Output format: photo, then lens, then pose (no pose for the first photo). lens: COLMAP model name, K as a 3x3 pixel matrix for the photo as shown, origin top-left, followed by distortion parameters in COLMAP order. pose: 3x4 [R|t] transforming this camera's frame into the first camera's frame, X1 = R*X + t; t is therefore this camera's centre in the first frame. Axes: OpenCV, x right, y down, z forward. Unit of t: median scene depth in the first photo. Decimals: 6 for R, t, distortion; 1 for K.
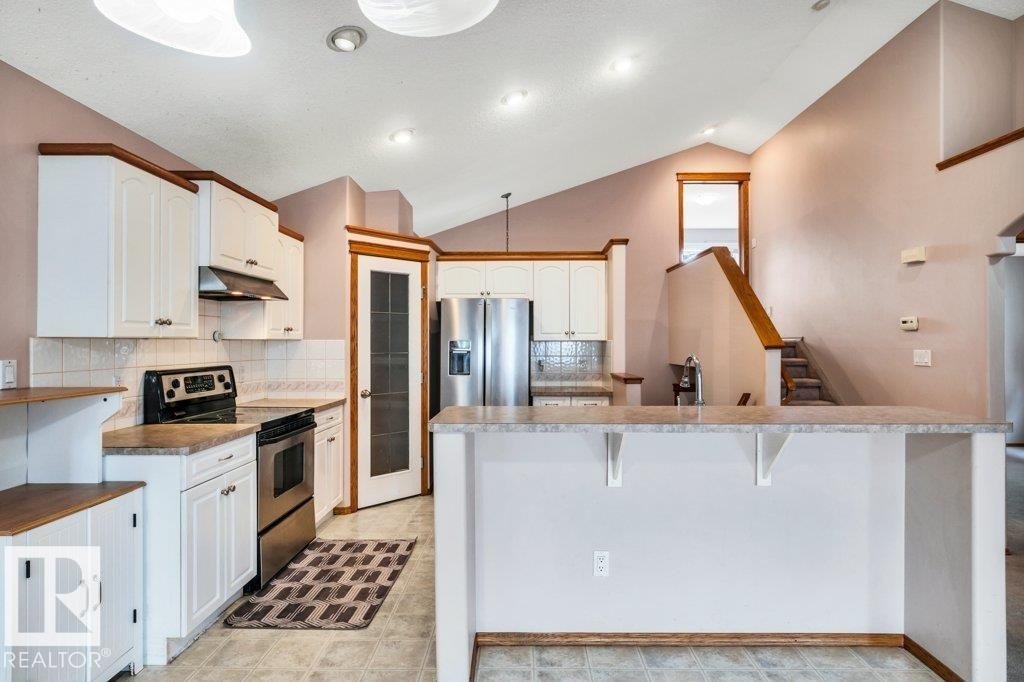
lens RADIAL K [[540.5, 0, 523.1], [0, 540.5, 342.6], [0, 0, 1]] dist [-0.003054, 0.000016]
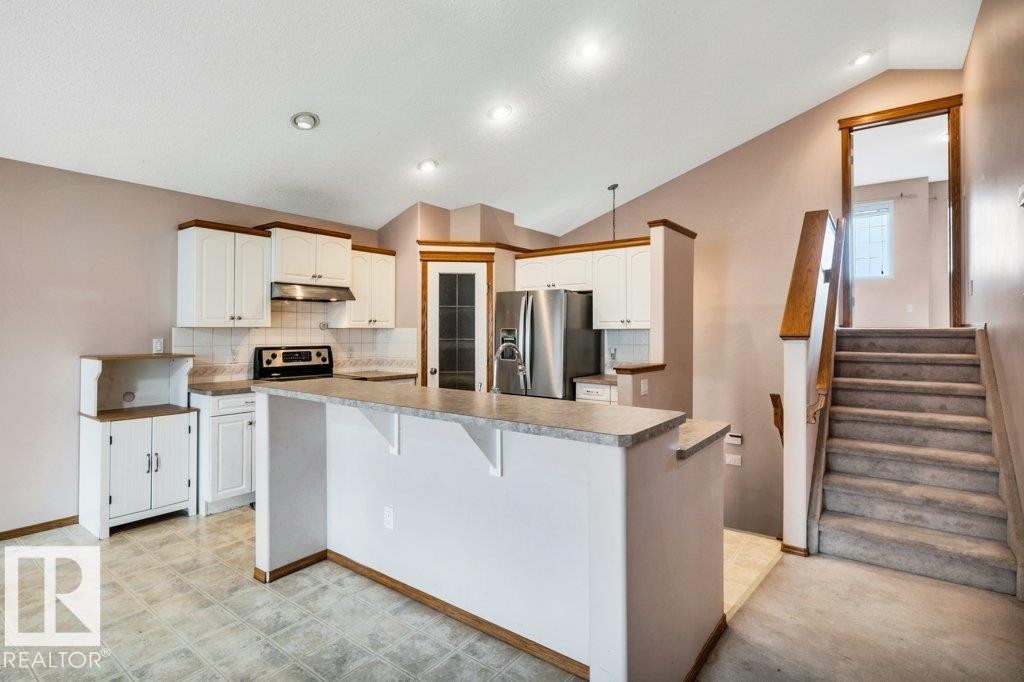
lens RADIAL K [[517.1, 0, 493.1], [0, 517.1, 322.4], [0, 0, 1]] dist [0.004052, -0.000517]
pose [[0.788428, -0.007655, -0.615080, 0.631938], [-0.002663, 0.999871, -0.015858, -0.000464], [0.615122, 0.014140, 0.788305, 0.147850]]
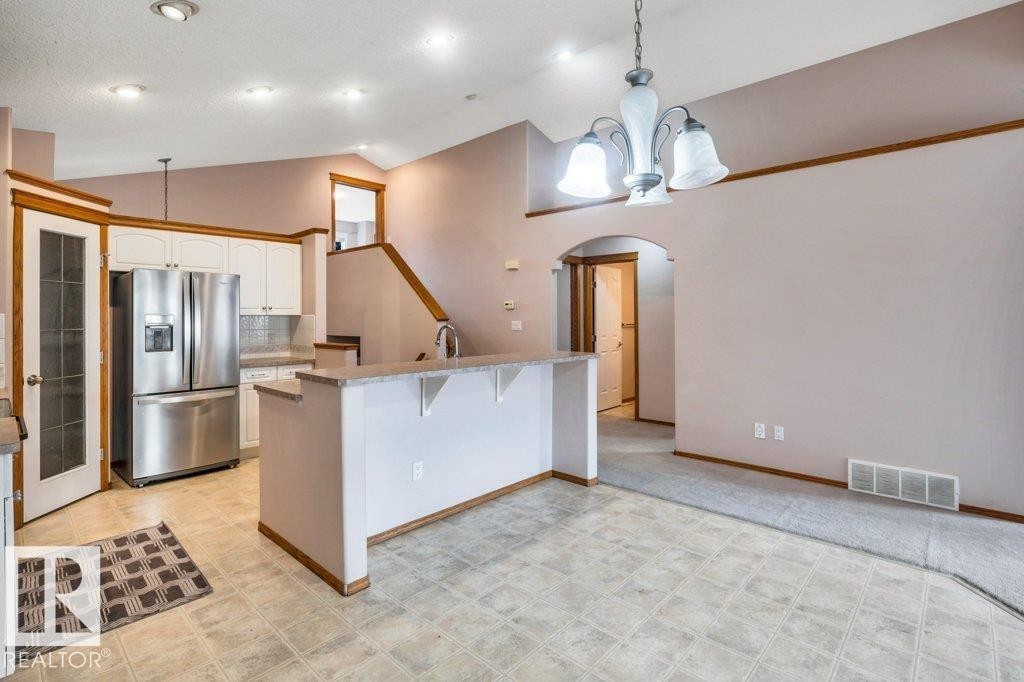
lens RADIAL K [[482.2, 0, 531.6], [0, 482.2, 317.4], [0, 0, 1]] dist [-0.007383, 0.001931]
pose [[0.665068, -0.002165, 0.746780, -0.373622], [0.001630, 0.999998, 0.001447, 0.000582], [-0.746781, 0.000254, 0.665070, -0.046780]]
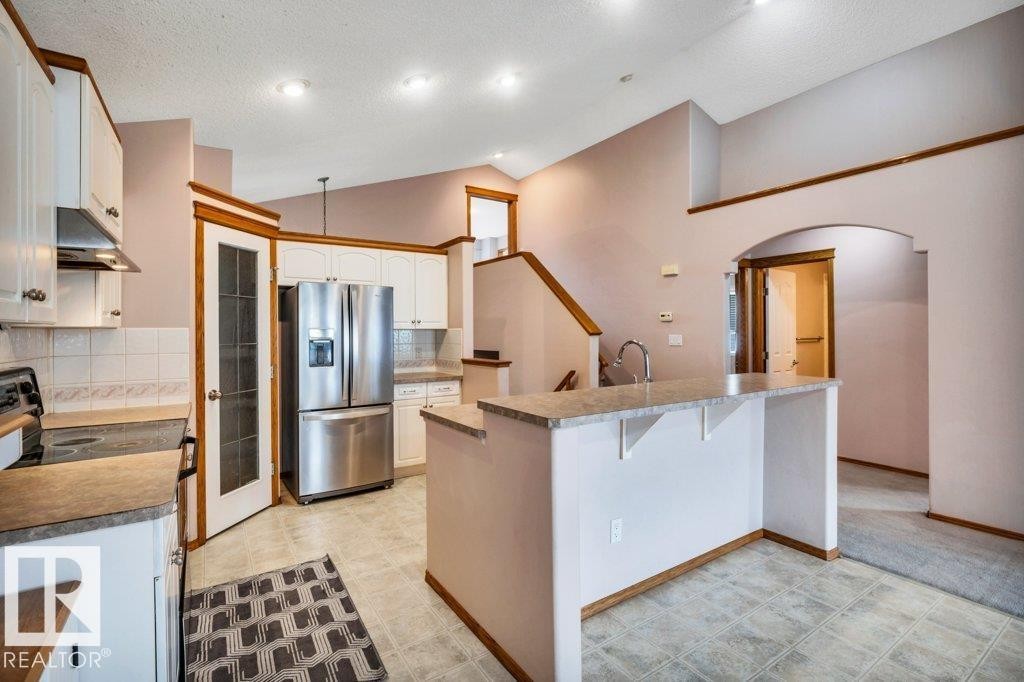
lens RADIAL K [[460.7, 0, 509.3], [0, 460.7, 334.0], [0, 0, 1]] dist [-0.007876, 0.000505]
pose [[0.834796, -0.007223, 0.550513, -0.337896], [0.004337, 0.999969, 0.006543, 0.001391], [-0.550543, -0.003074, 0.834801, 0.208660]]
